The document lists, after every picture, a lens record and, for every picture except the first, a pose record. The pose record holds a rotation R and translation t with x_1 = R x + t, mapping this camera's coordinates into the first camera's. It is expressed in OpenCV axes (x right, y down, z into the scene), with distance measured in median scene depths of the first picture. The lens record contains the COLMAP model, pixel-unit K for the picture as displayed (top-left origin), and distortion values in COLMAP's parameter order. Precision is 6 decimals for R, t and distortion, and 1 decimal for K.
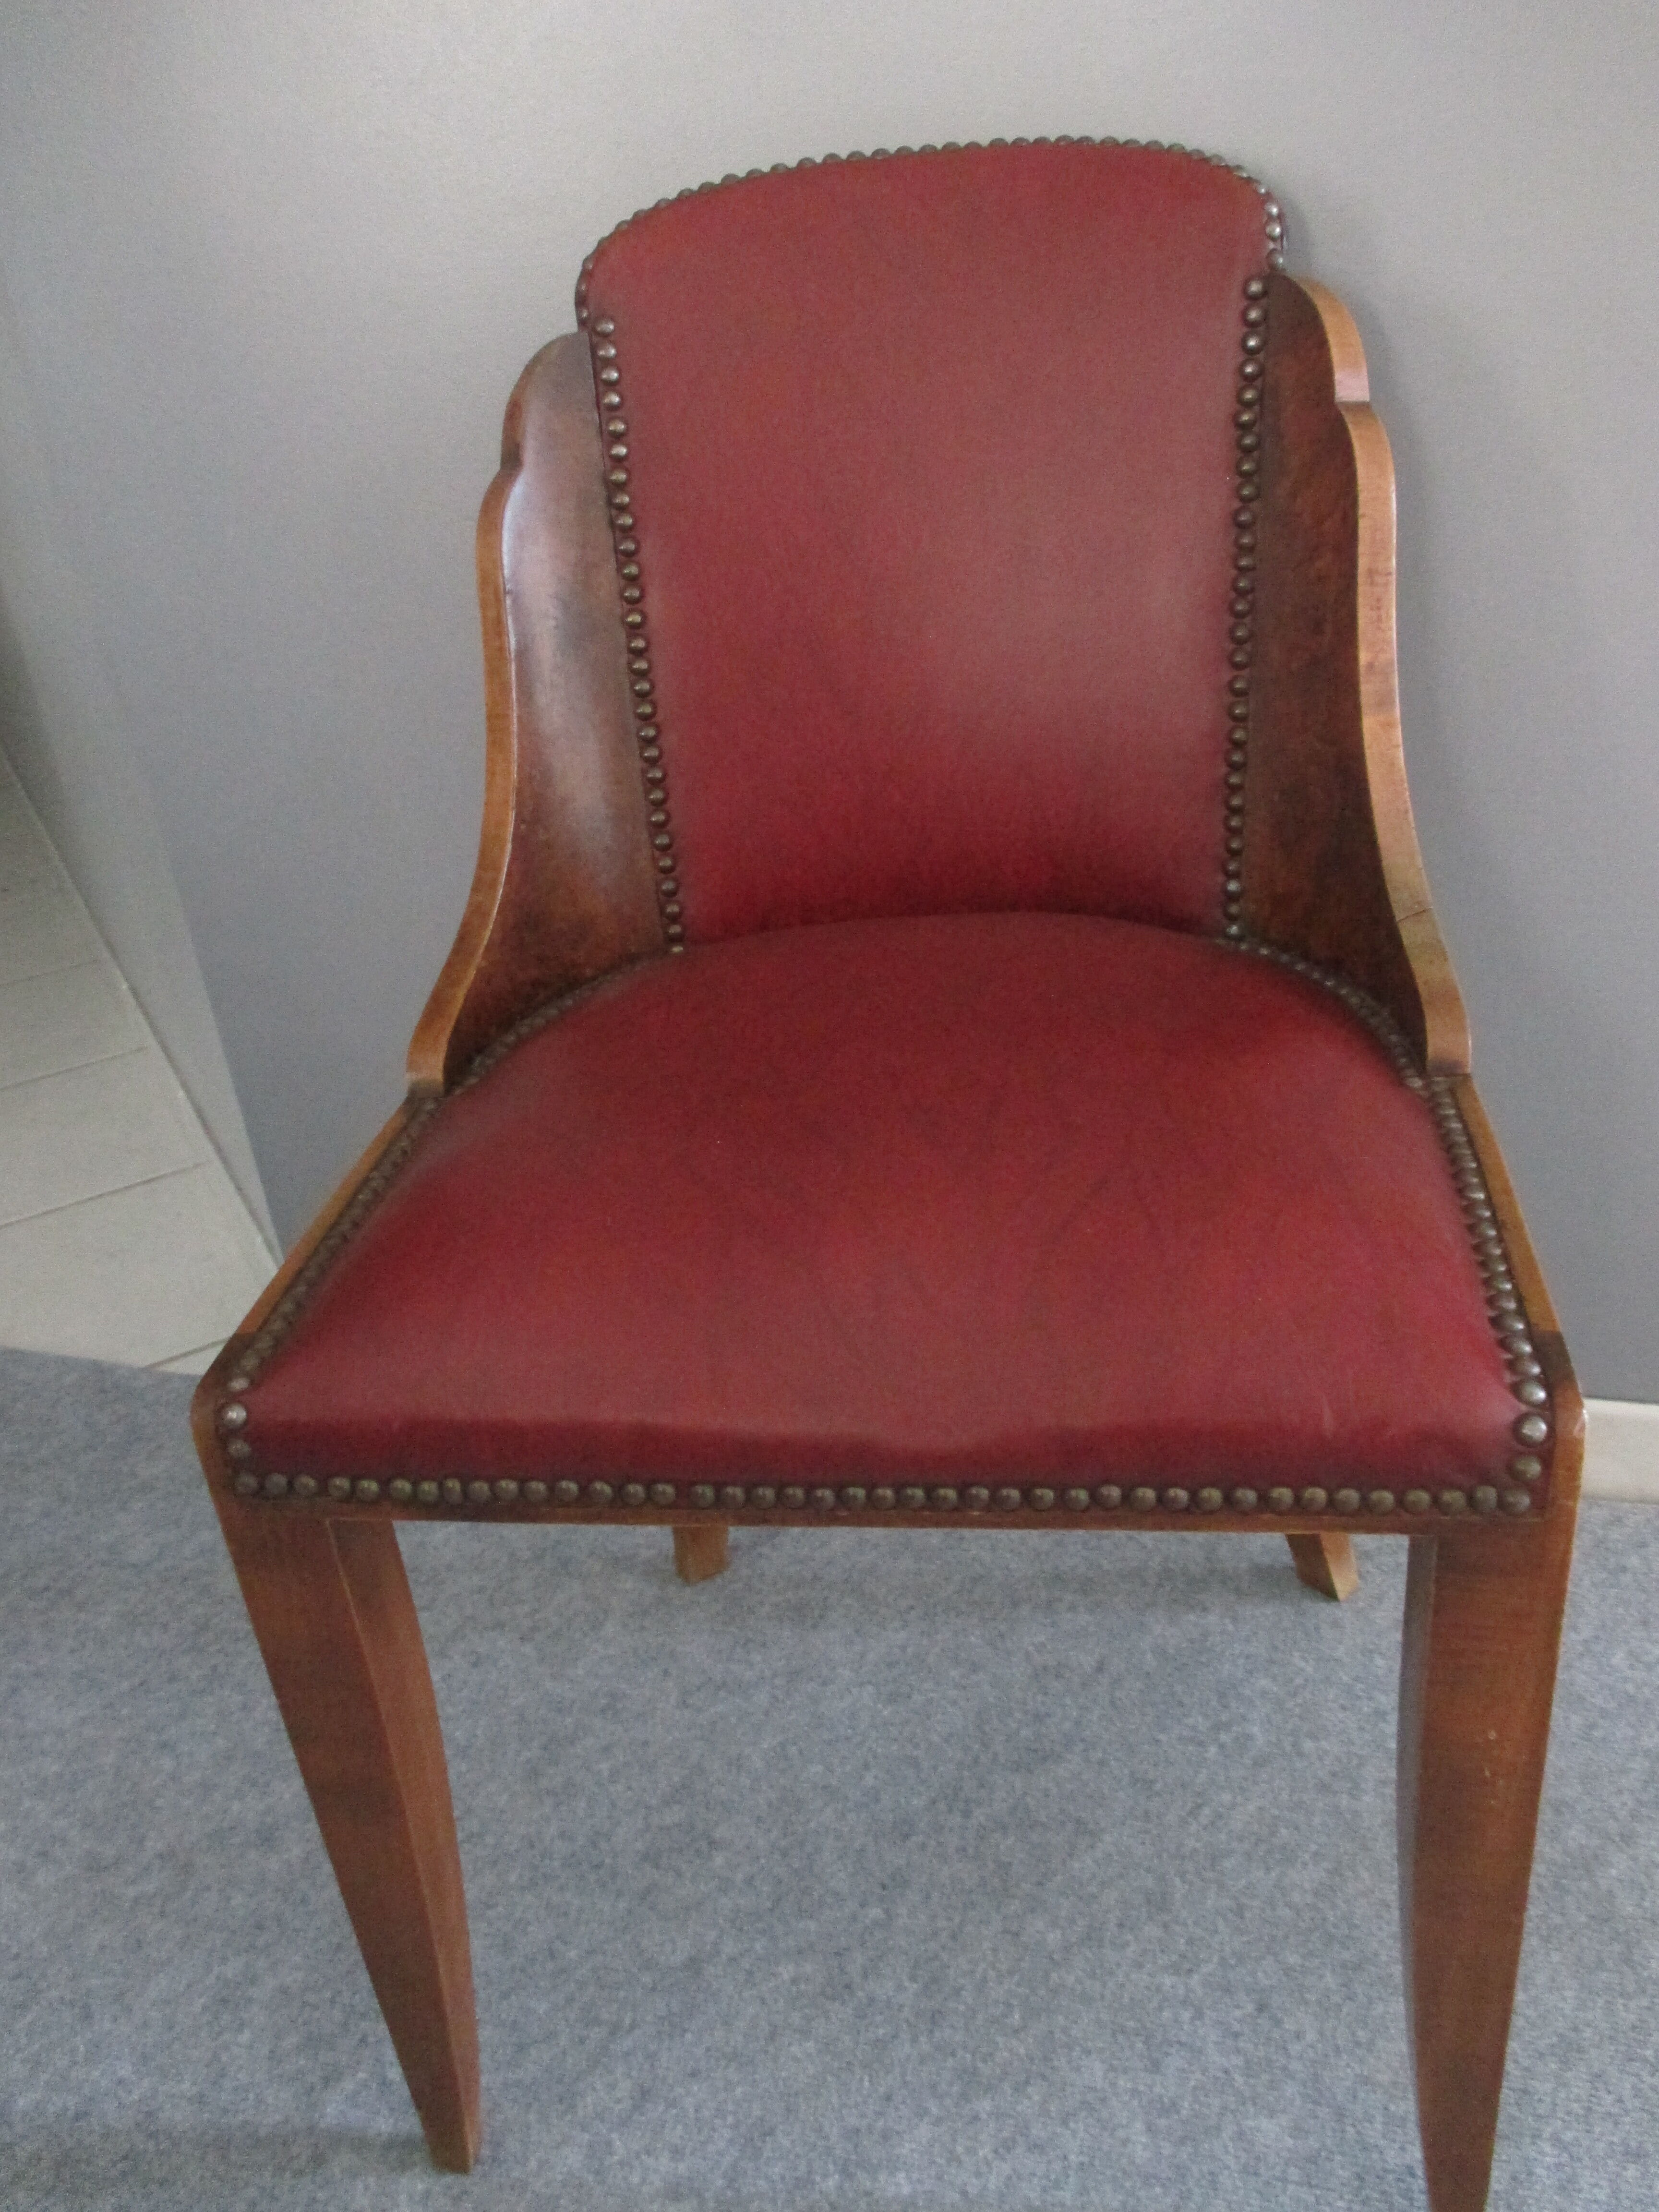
lens RADIAL K [[1837.1, 0, 869.7], [0, 1837.1, 1066.3], [0, 0, 1]] dist [-0.032283, 0.000261]
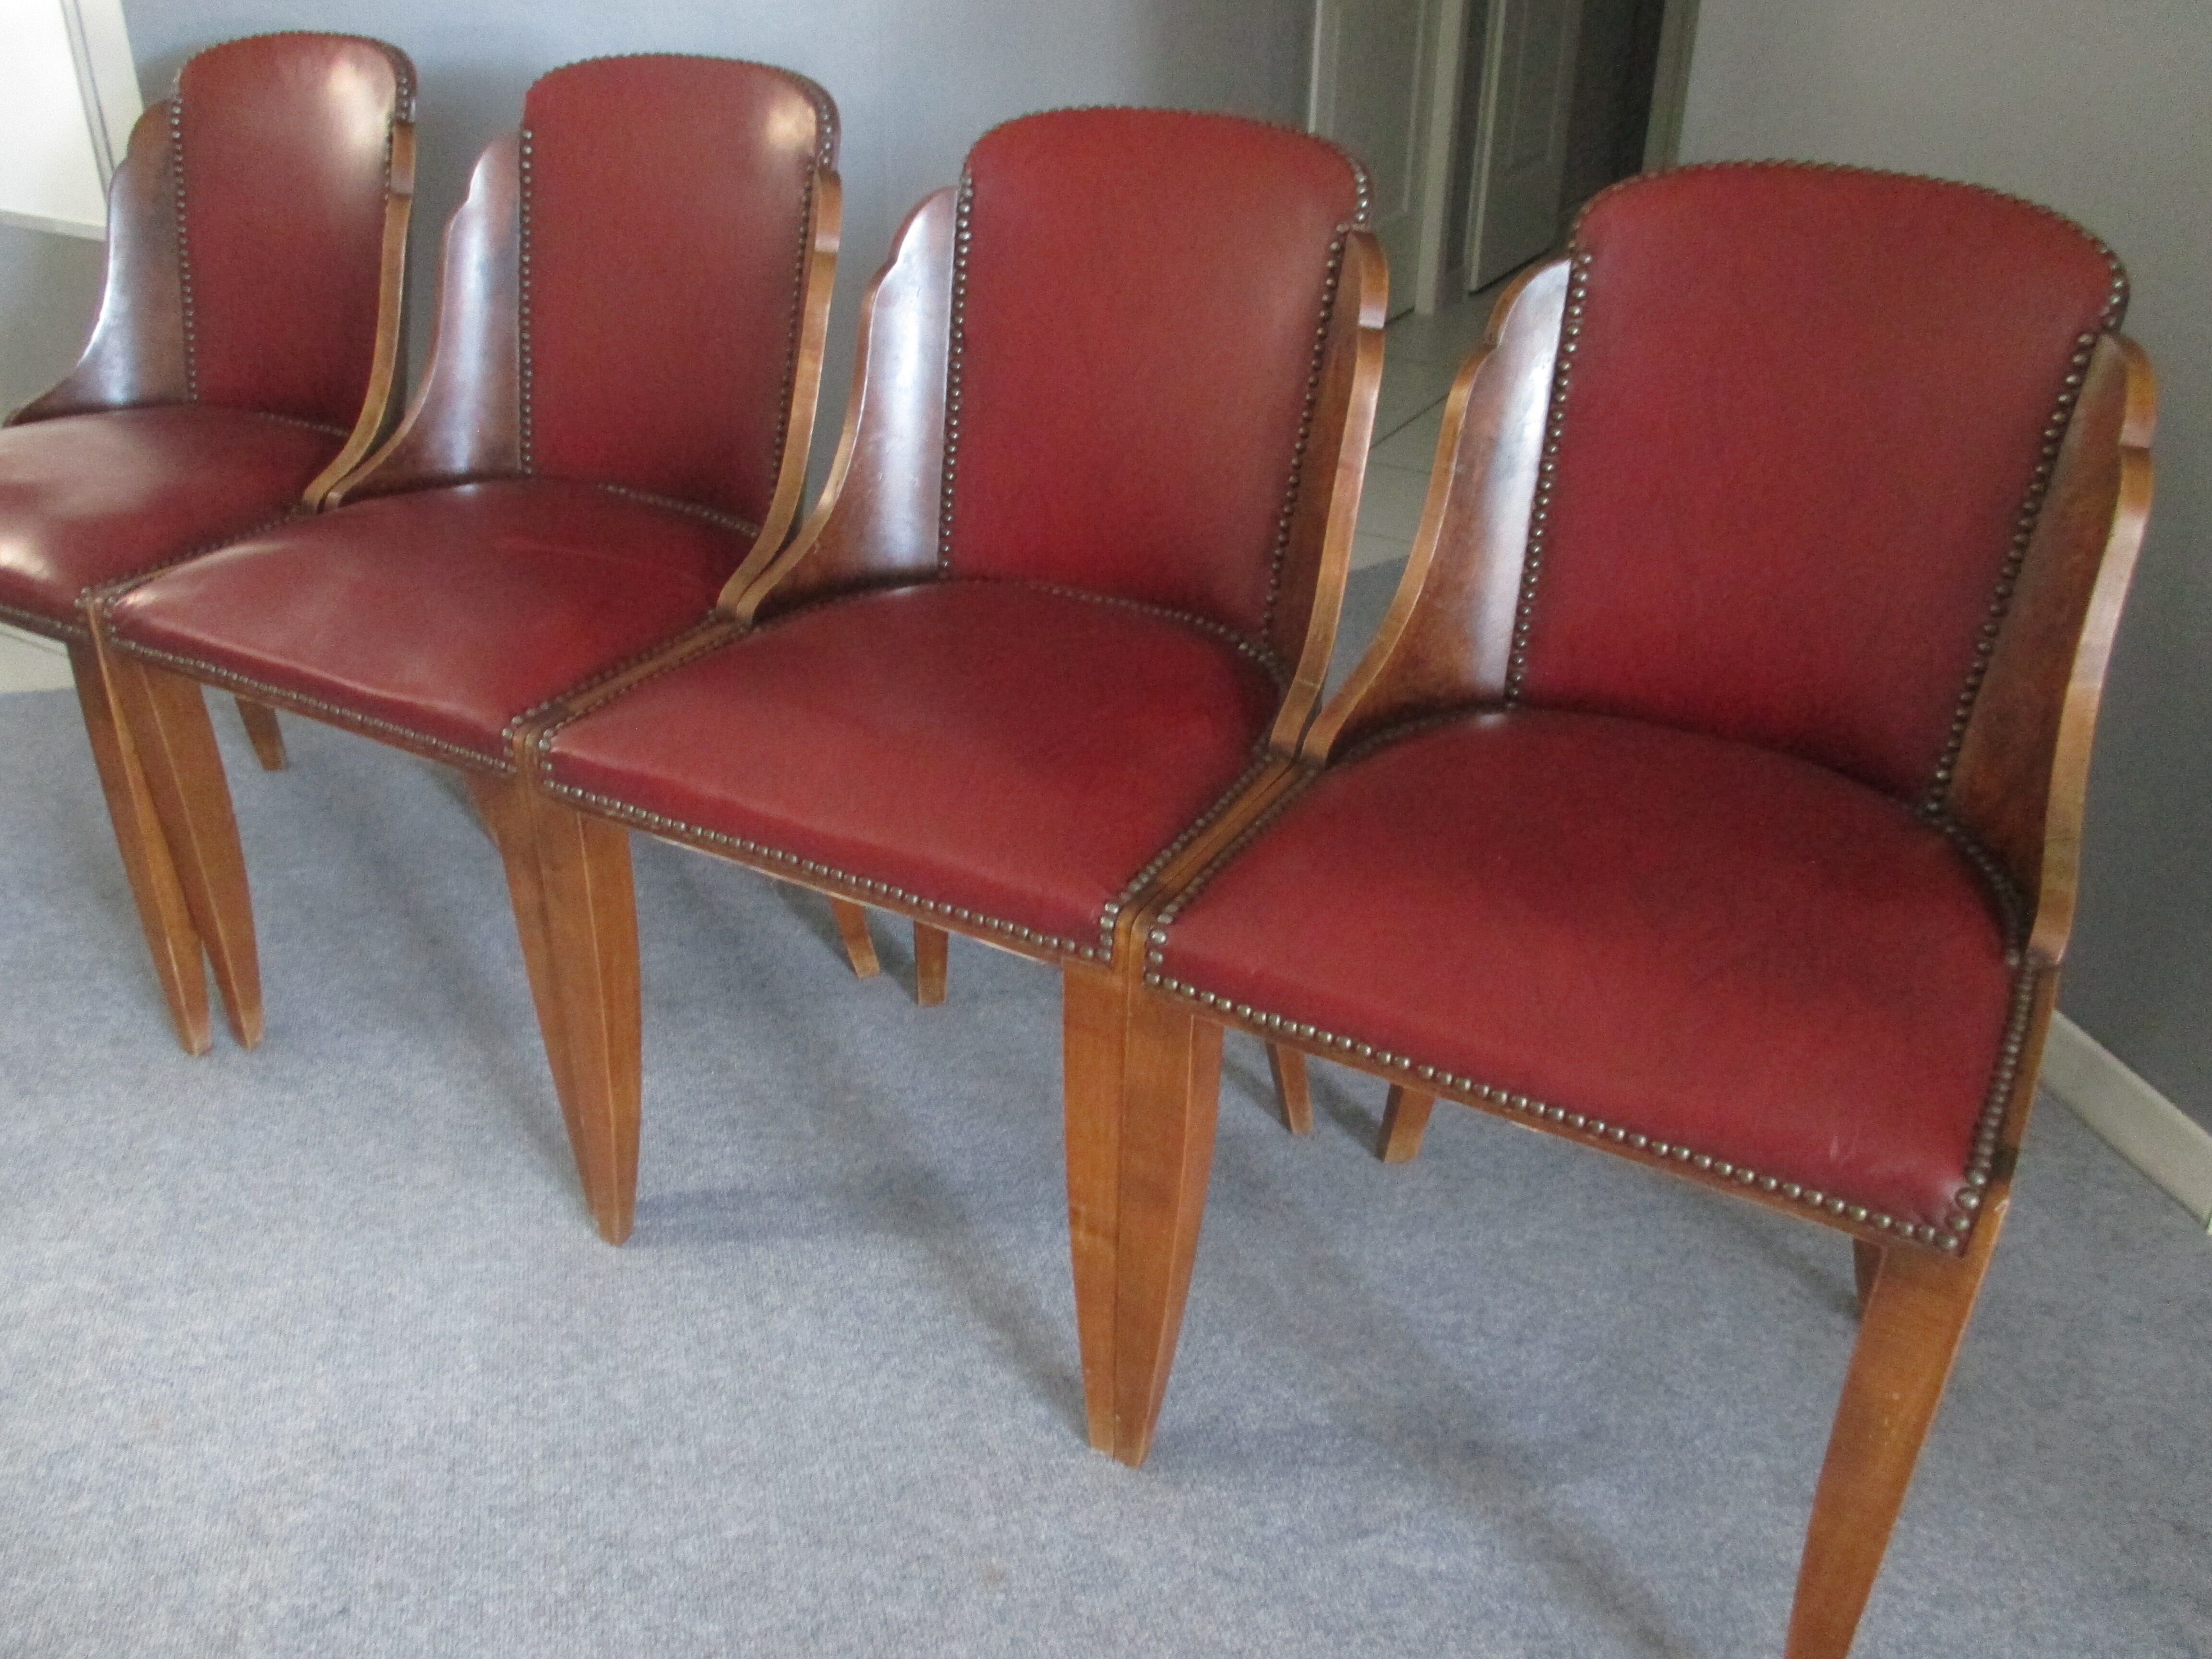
lens RADIAL K [[1837.1, 0, 1112.1], [0, 1837.1, 808.8], [0, 0, 1]] dist [-0.032283, 0.000261]
pose [[0.916493, 0.275224, -0.290332, 0.079951], [-0.260905, 0.961369, 0.087741, -0.071846], [0.303264, -0.004665, 0.952895, -0.809959]]
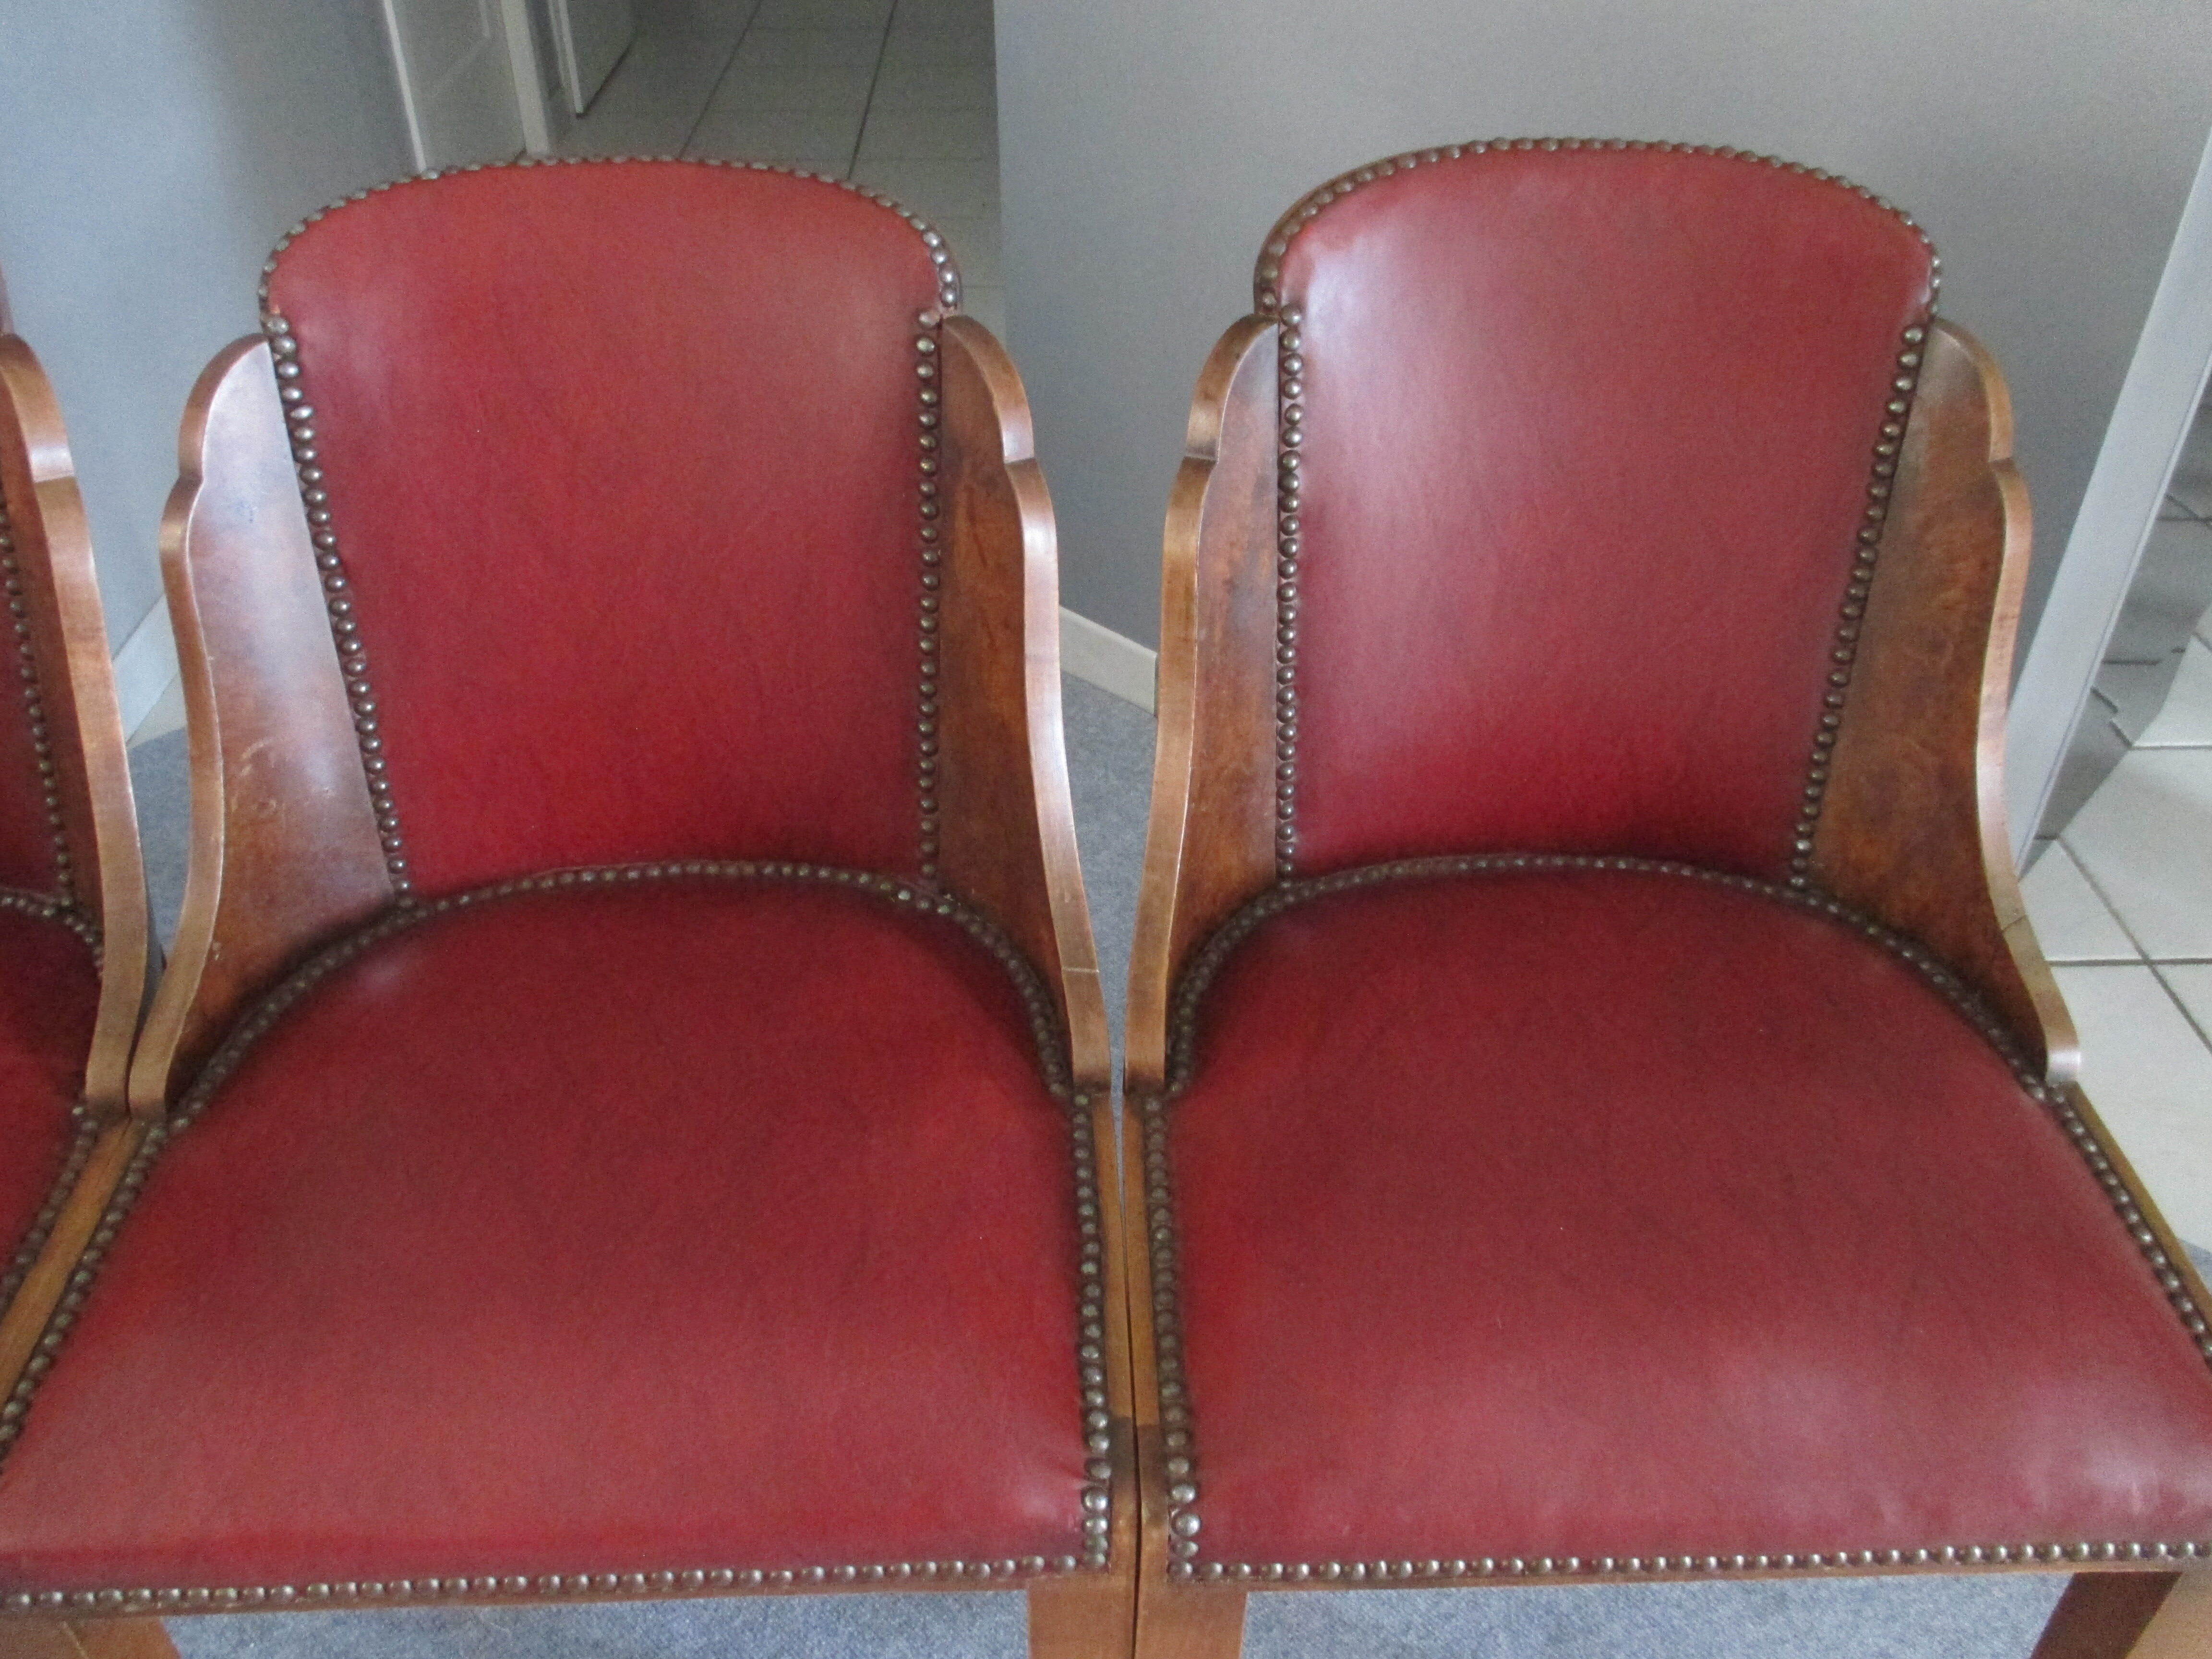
lens RADIAL K [[1837.1, 0, 1120.1], [0, 1837.1, 814.1], [0, 0, 1]] dist [-0.032283, 0.000261]
pose [[0.985019, -0.010281, 0.172137, -0.804625], [-0.017460, 0.987145, 0.158870, -0.572704], [-0.171558, -0.159496, 0.972178, -0.011755]]
